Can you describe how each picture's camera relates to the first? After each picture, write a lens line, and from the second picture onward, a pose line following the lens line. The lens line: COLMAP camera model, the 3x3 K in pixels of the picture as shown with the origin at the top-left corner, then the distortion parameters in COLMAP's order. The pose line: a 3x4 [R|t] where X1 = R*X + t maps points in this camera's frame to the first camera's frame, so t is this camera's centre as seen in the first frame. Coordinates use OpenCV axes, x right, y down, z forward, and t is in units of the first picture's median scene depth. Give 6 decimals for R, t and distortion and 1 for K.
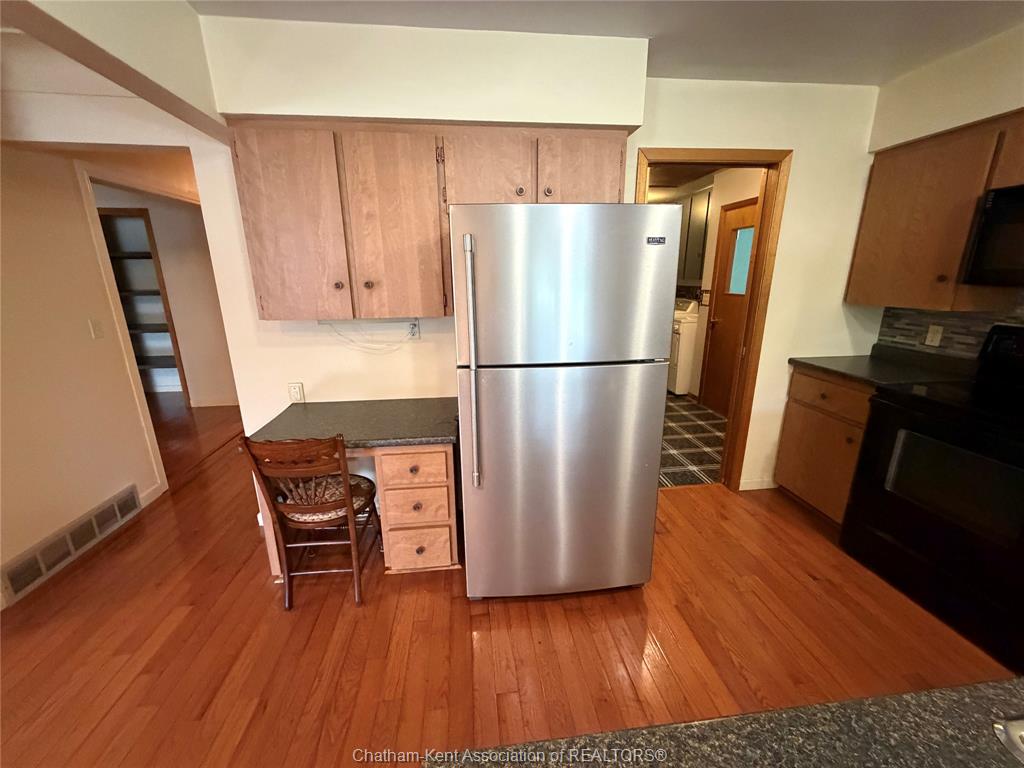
lens RADIAL K [[408.7, 0, 508.0], [0, 408.7, 384.7], [0, 0, 1]] dist [-0.000377, 0.000192]
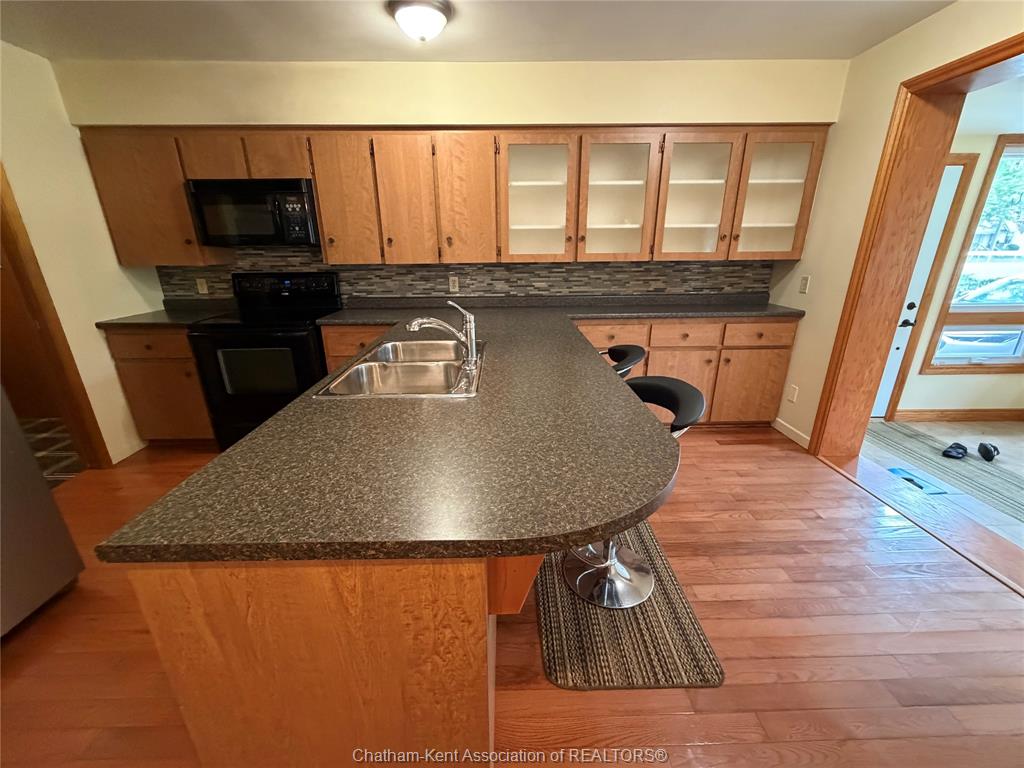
lens RADIAL K [[408.7, 0, 514.5], [0, 408.7, 383.9], [0, 0, 1]] dist [-0.000377, 0.000192]
pose [[0.090203, -0.314360, 0.945008, -0.268363], [0.268583, 0.921399, 0.280870, 0.082256], [-0.959024, 0.228478, 0.167545, -0.161698]]
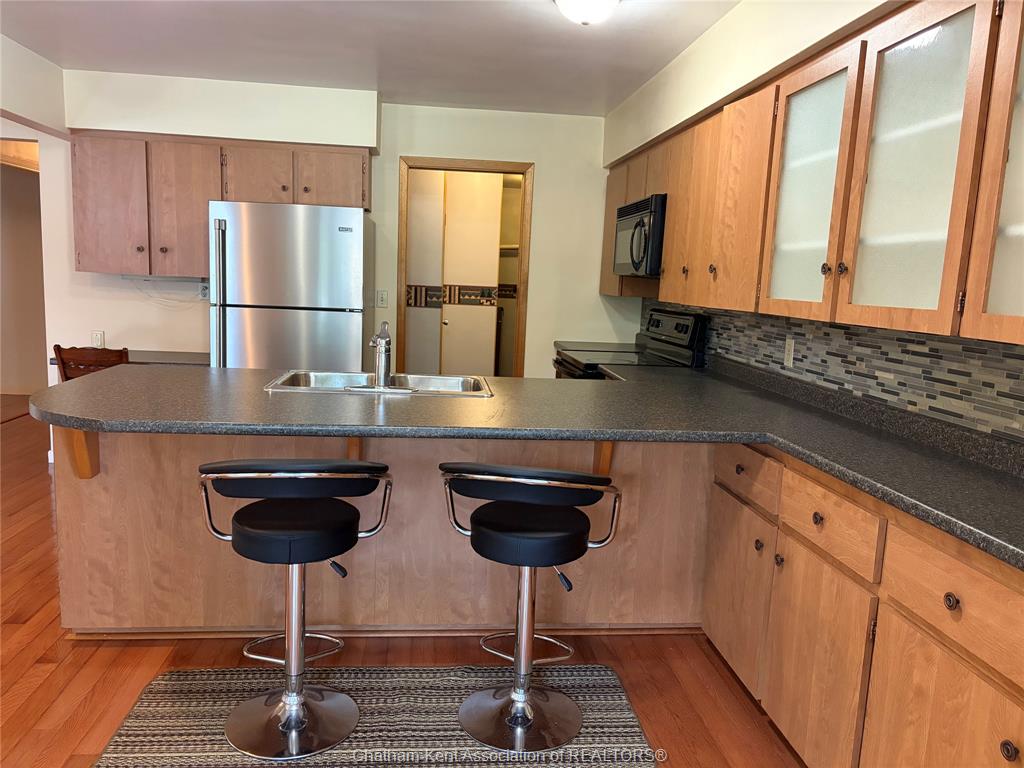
lens RADIAL K [[762.2, 0, 509.8], [0, 762.2, 386.6], [0, 0, 1]] dist [0.009149, 0.000275]
pose [[0.998490, 0.054406, 0.007558, 0.678335], [-0.053082, 0.991123, -0.121895, 0.376572], [-0.014123, 0.121310, 0.992514, -1.220364]]
